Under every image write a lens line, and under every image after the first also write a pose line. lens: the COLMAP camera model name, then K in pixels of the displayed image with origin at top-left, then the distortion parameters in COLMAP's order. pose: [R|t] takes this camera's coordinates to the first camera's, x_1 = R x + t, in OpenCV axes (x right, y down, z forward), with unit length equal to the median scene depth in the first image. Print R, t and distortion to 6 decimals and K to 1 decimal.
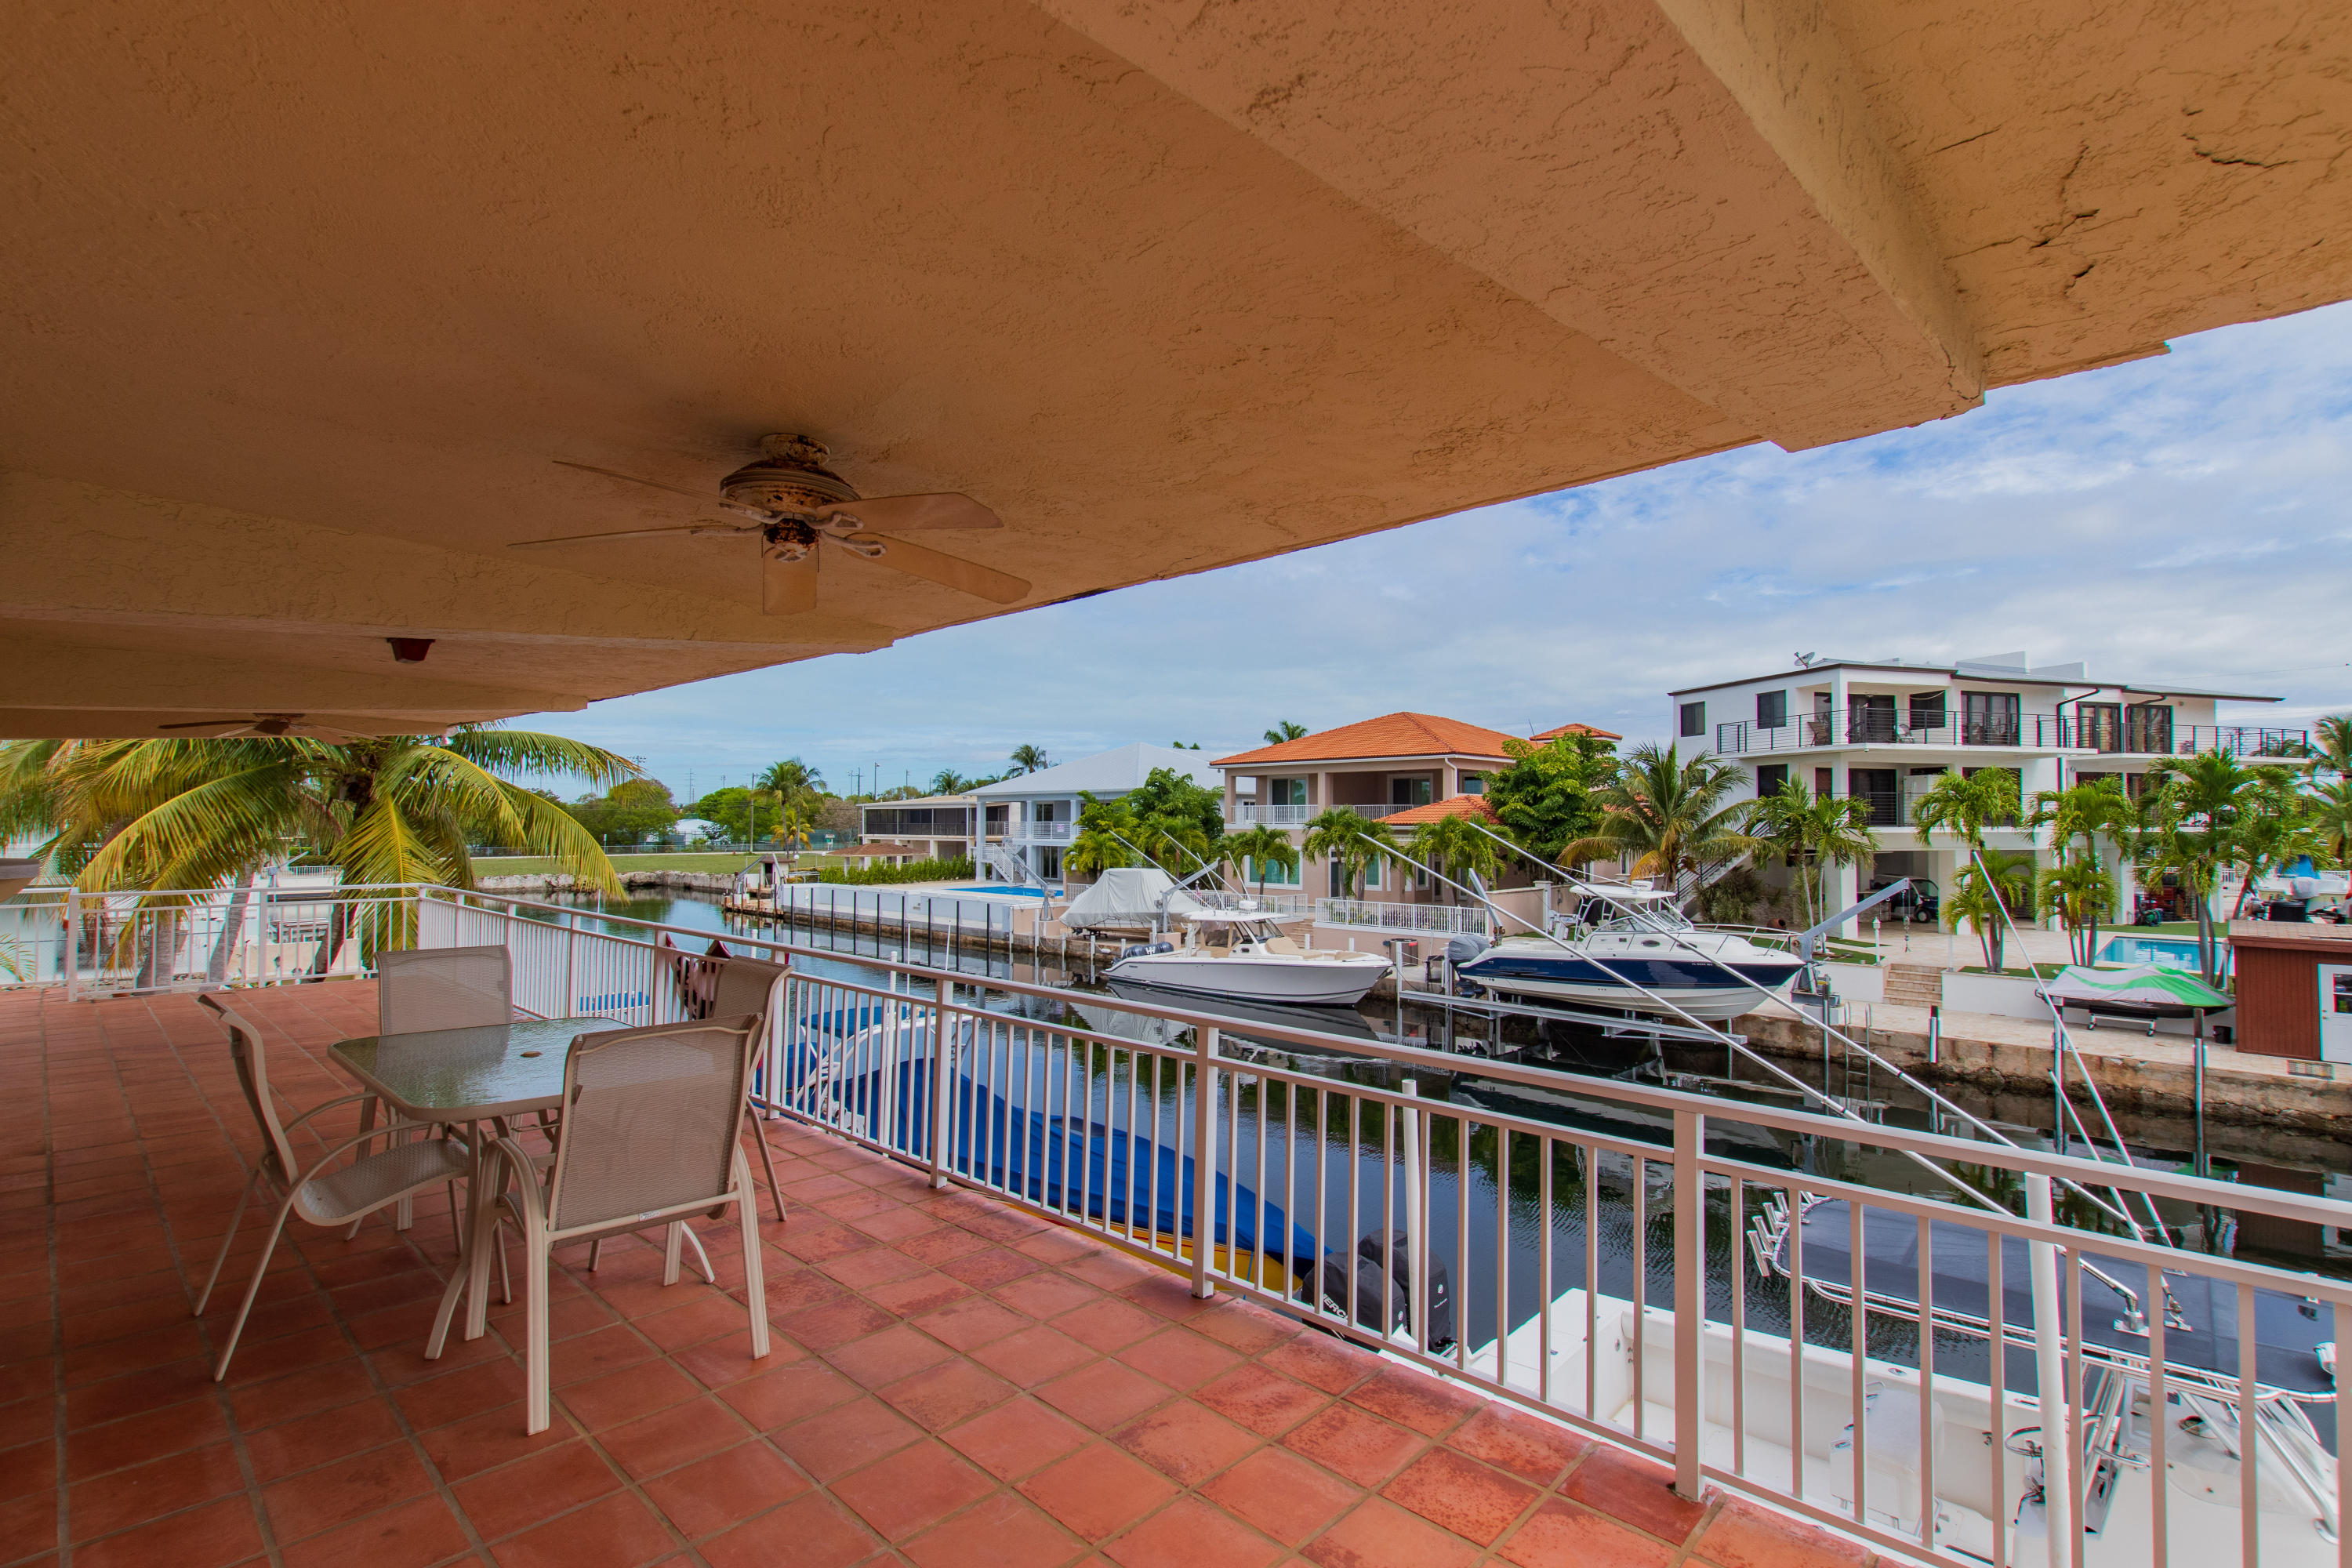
lens RADIAL K [[1068.3, 0, 1178.3], [0, 1068.3, 800.2], [0, 0, 1]] dist [0.001525, -0.001656]
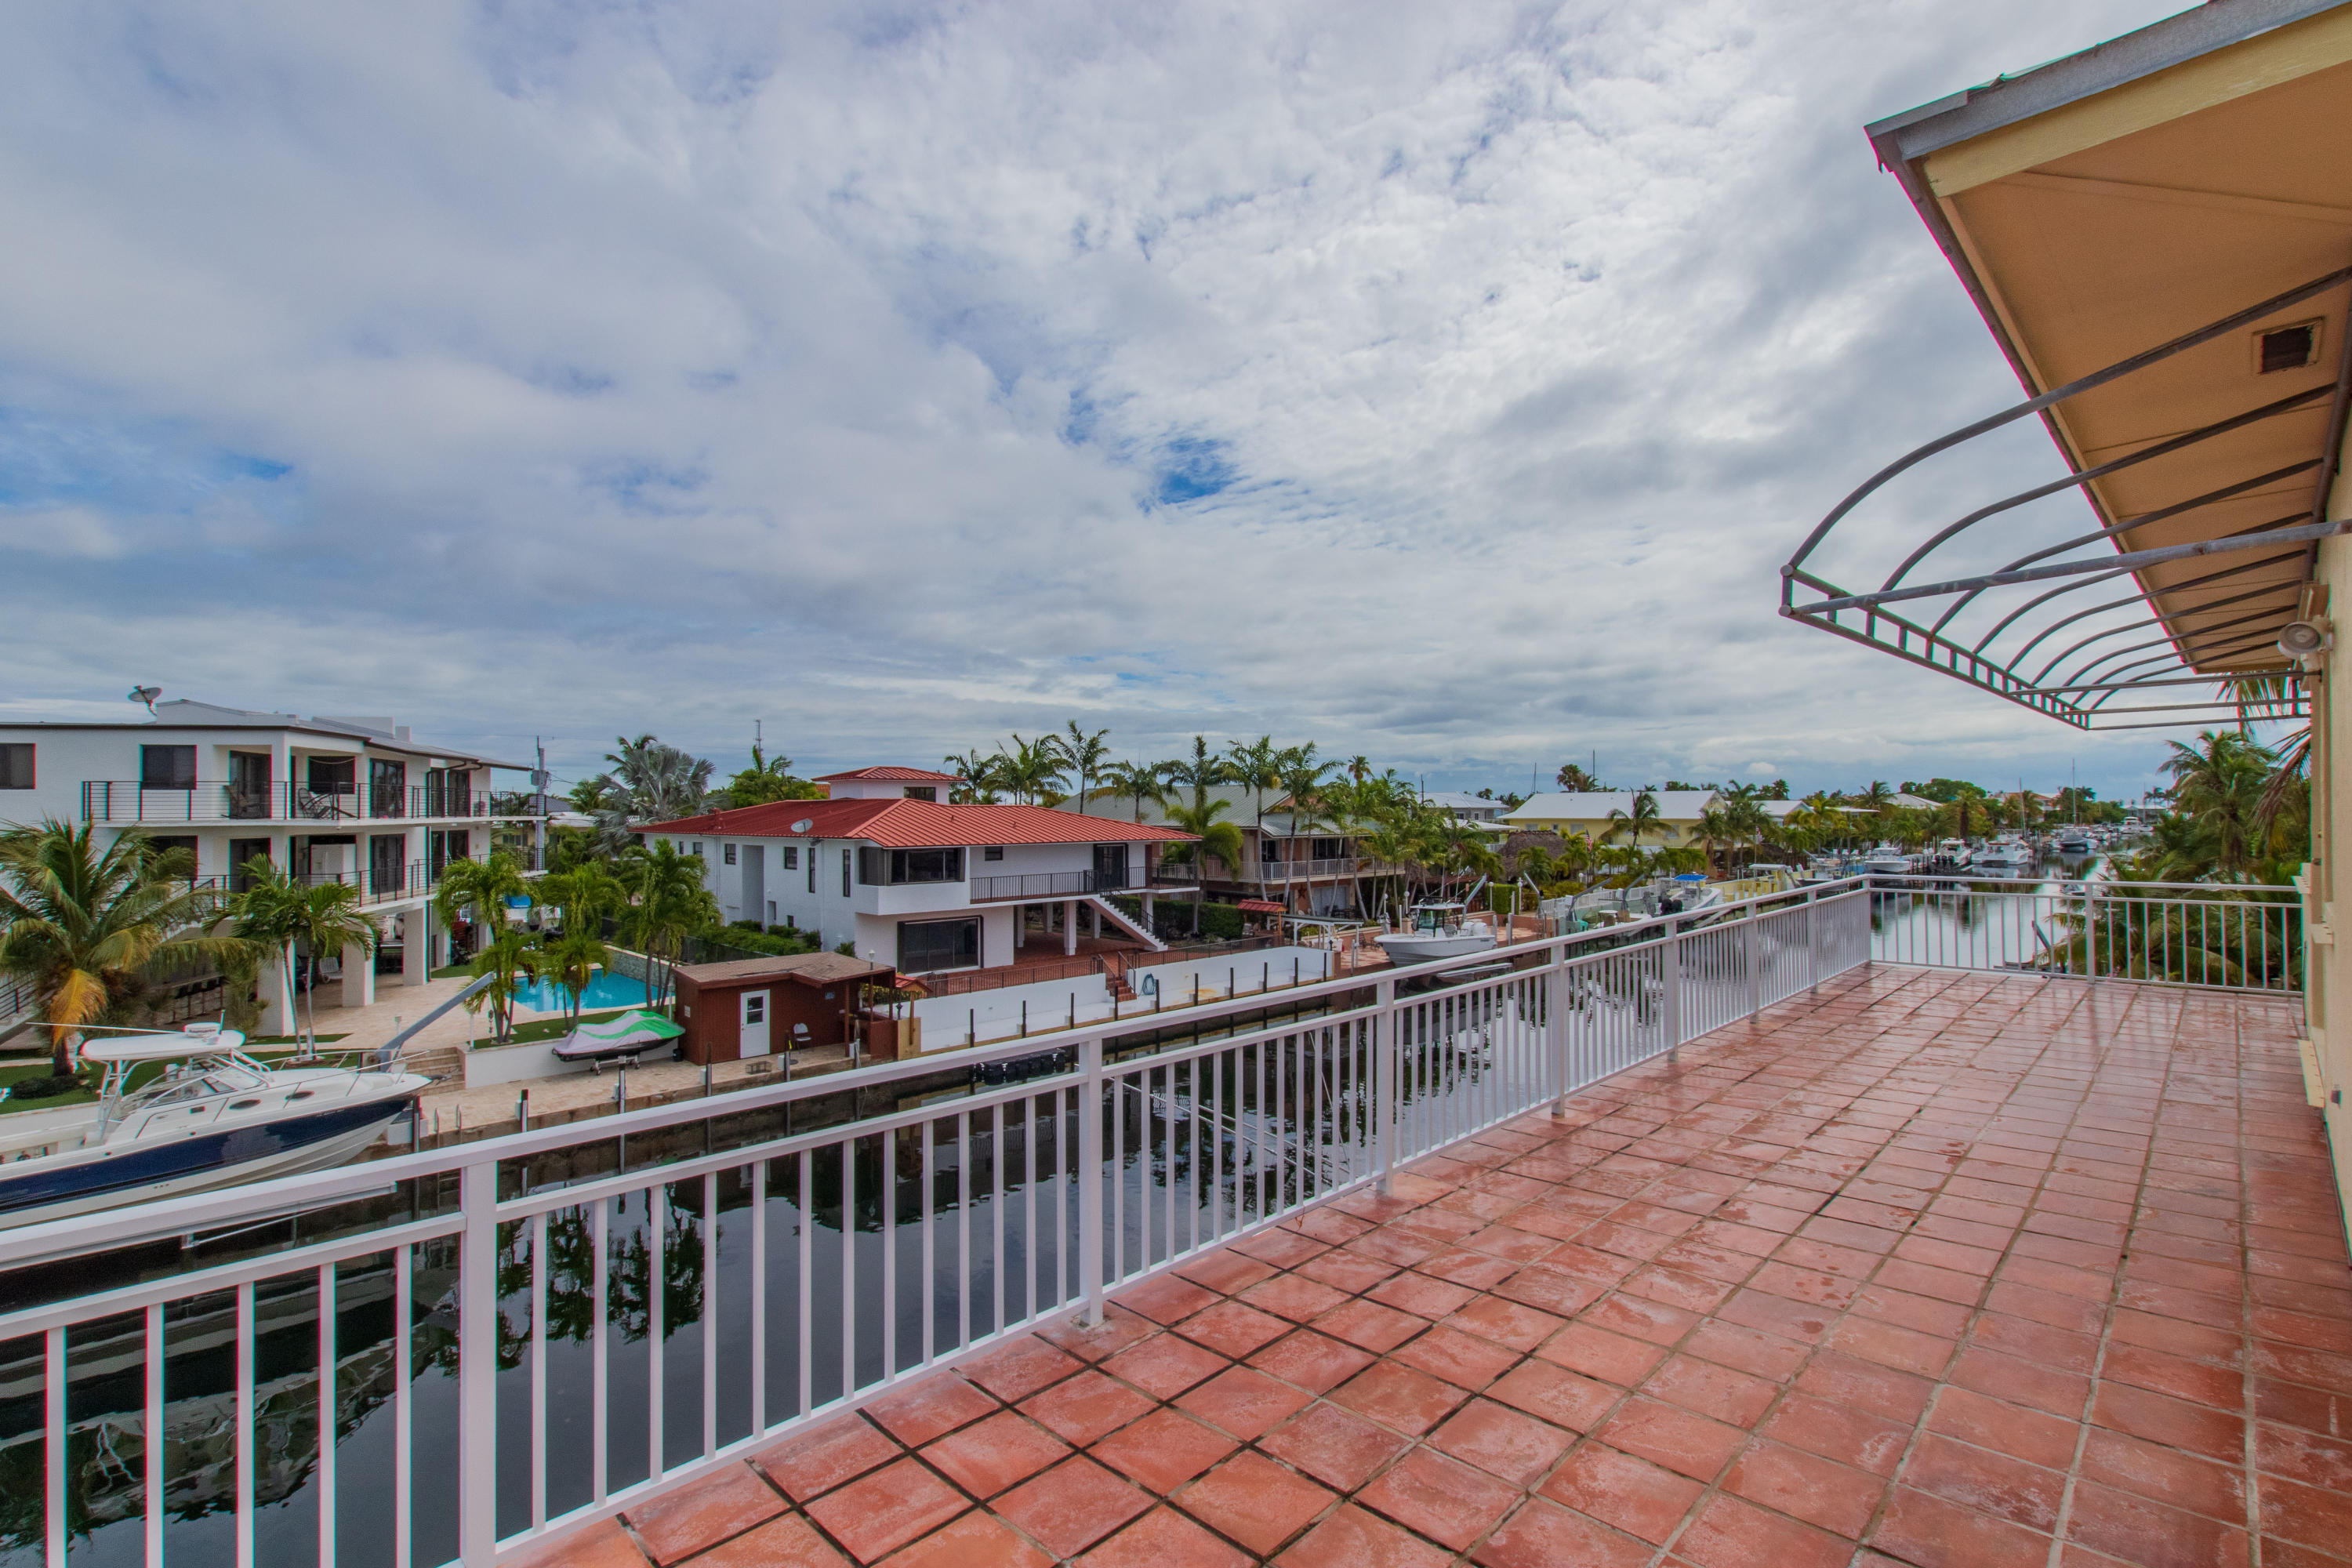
lens RADIAL K [[1071.4, 0, 1175.3], [0, 1071.4, 820.1], [0, 0, 1]] dist [0.002472, 0.000171]
pose [[0.027518, -0.015822, 0.999496, -0.233154], [-0.017641, 0.999711, 0.016311, -0.072259], [-0.999466, -0.018081, 0.027231, 0.215580]]
